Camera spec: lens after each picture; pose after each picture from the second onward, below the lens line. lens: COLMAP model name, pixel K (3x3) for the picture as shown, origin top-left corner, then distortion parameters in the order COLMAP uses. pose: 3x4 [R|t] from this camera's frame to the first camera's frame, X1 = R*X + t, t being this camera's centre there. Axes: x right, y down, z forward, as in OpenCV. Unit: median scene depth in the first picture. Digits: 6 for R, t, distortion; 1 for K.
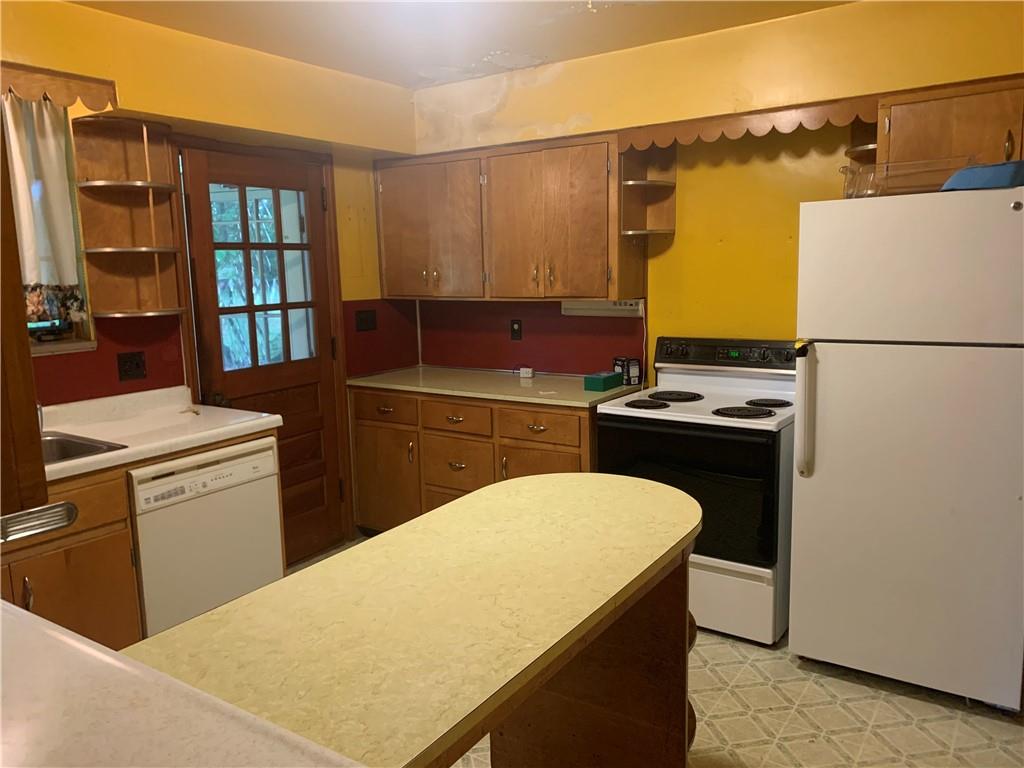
lens RADIAL K [[782.0, 0, 507.9], [0, 782.0, 377.1], [0, 0, 1]] dist [0.064653, -0.104854]
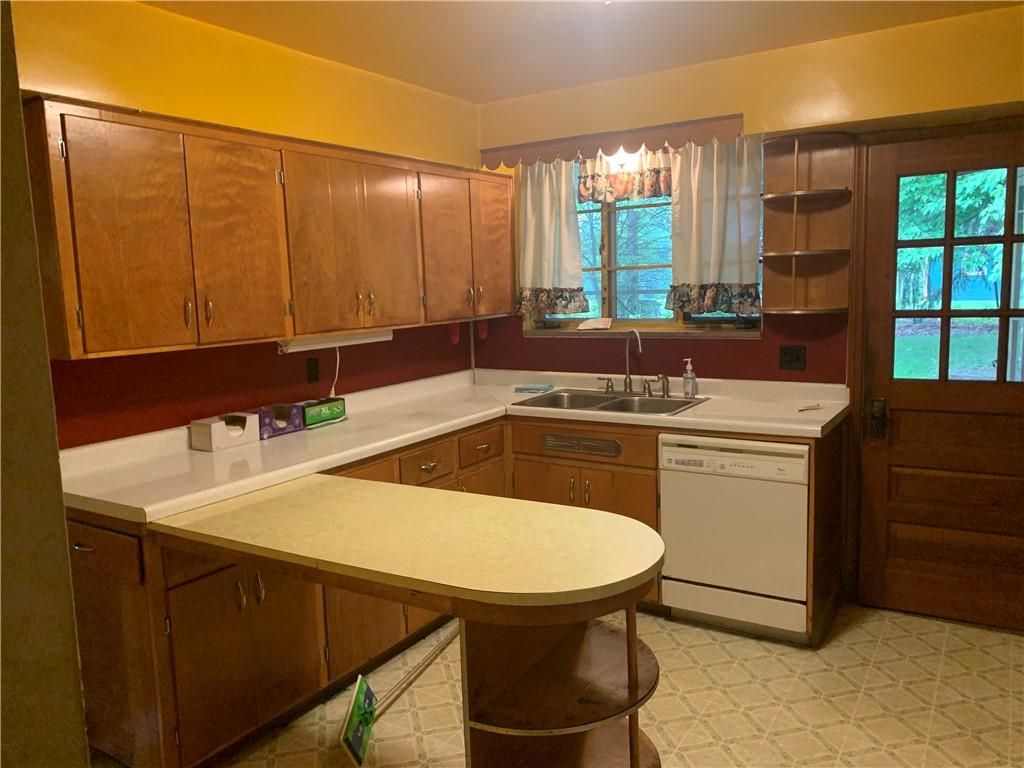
lens RADIAL K [[782.0, 0, 507.9], [0, 782.0, 377.1], [0, 0, 1]] dist [0.064653, -0.104854]
pose [[0.026719, 0.146350, -0.988872, 0.651542], [-0.111997, 0.983435, 0.142519, -0.106735], [0.993349, 0.106943, 0.042667, 0.593393]]
